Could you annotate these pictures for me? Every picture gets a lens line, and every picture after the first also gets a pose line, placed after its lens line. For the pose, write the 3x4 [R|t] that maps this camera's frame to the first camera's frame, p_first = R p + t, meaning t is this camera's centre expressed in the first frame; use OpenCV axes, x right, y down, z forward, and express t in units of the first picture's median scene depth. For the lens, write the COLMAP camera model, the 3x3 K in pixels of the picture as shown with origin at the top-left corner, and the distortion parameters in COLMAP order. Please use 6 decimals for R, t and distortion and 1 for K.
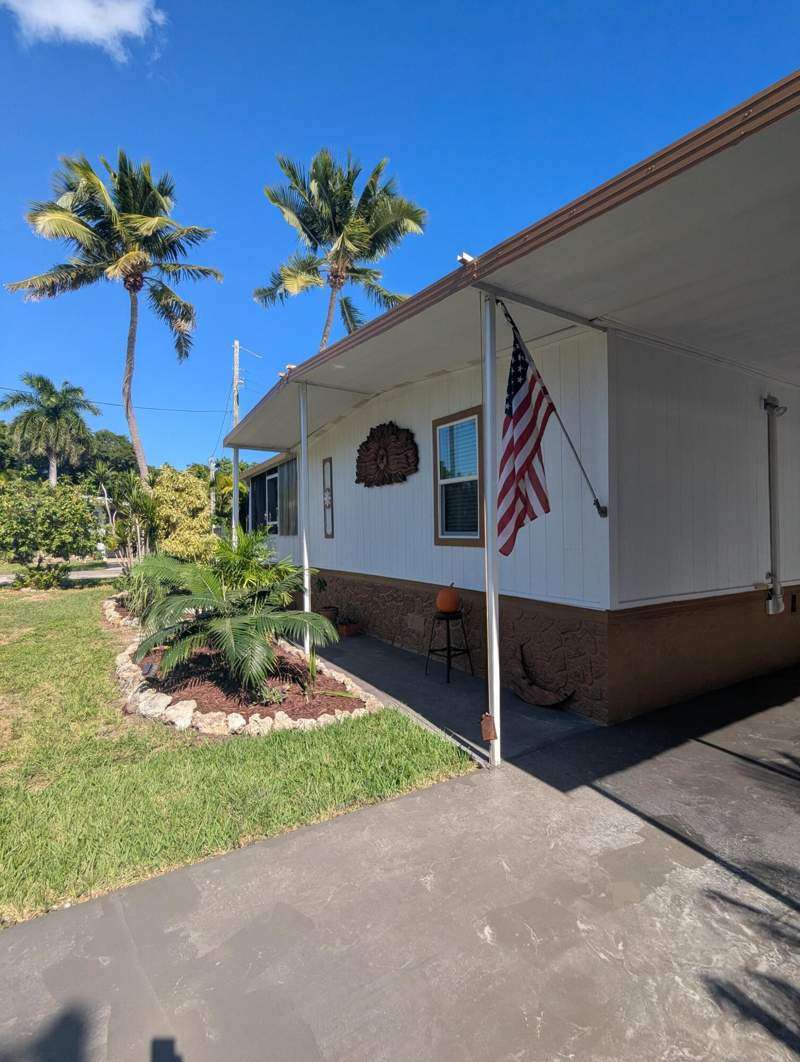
lens RADIAL K [[499.1, 0, 400.0], [0, 499.1, 531.0], [0, 0, 1]] dist [0.000432, -0.000424]
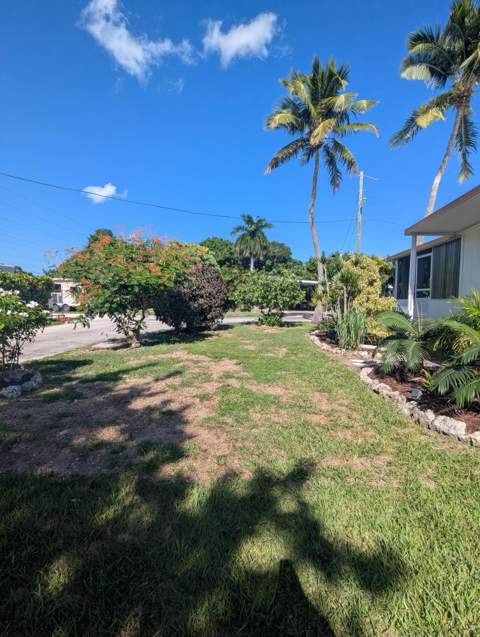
lens RADIAL K [[301.0, 0, 243.7], [0, 301.0, 319.7], [0, 0, 1]] dist [-0.002085, -0.000544]
pose [[0.824479, 0.053487, -0.563360, -0.311046], [-0.010826, 0.996832, 0.078798, 0.009568], [0.565790, -0.058868, 0.822446, 0.041502]]
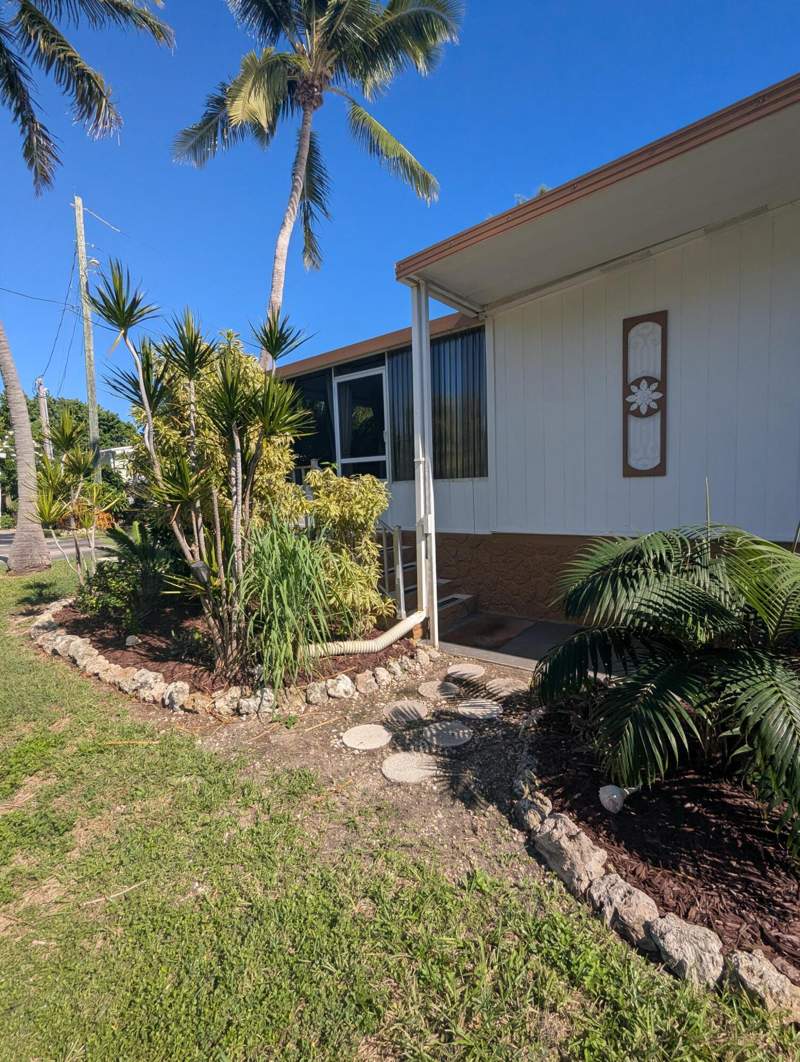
lens RADIAL K [[499.1, 0, 400.0], [0, 499.1, 531.0], [0, 0, 1]] dist [0.000432, -0.000424]
pose [[0.937434, -0.057641, 0.343358, -0.677176], [0.024755, 0.994739, 0.099405, 0.015452], [-0.347281, -0.084686, 0.933929, 0.733891]]
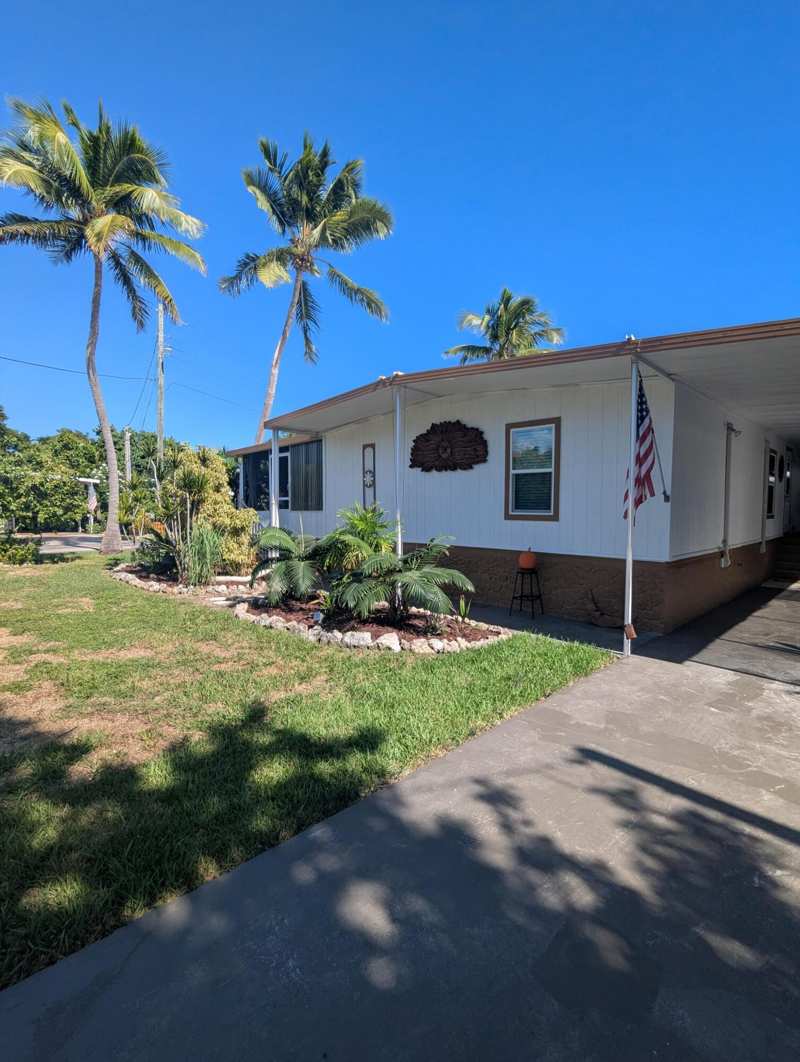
lens RADIAL K [[500.2, 0, 398.2], [0, 500.2, 529.1], [0, 0, 1]] dist [-0.001774, -0.000270]
pose [[0.971460, 0.003719, 0.237176, -0.428450], [-0.013594, 0.999107, 0.040012, 0.003604], [-0.236815, -0.042094, 0.970642, -0.174060]]
